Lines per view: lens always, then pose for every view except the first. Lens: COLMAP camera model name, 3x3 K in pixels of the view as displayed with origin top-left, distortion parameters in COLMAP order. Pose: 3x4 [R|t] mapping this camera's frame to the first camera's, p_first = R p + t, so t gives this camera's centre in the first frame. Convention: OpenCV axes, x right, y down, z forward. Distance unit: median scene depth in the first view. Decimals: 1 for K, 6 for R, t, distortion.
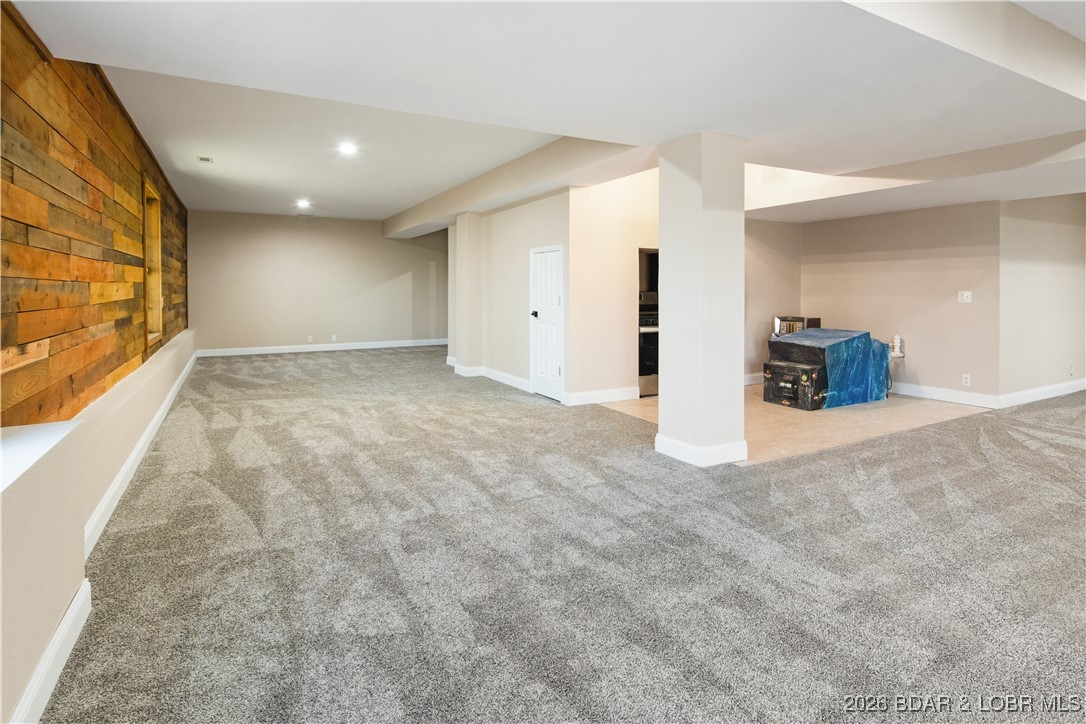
lens RADIAL K [[547.9, 0, 542.7], [0, 547.9, 300.9], [0, 0, 1]] dist [-0.005719, -0.002772]
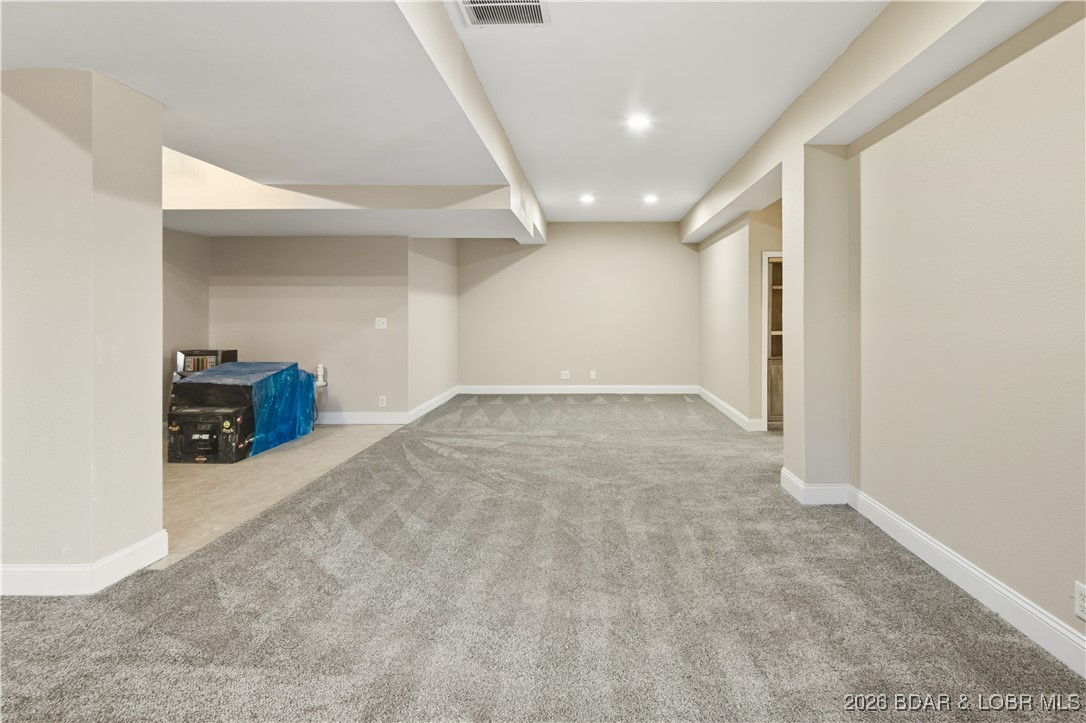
lens RADIAL K [[573.0, 0, 580.2], [0, 573.0, 313.9], [0, 0, 1]] dist [-0.004053, -0.001704]
pose [[0.493424, 0.002242, 0.869786, -0.009011], [0.018725, 0.999738, -0.013199, -0.004867], [-0.869588, 0.022800, 0.493252, 0.144109]]
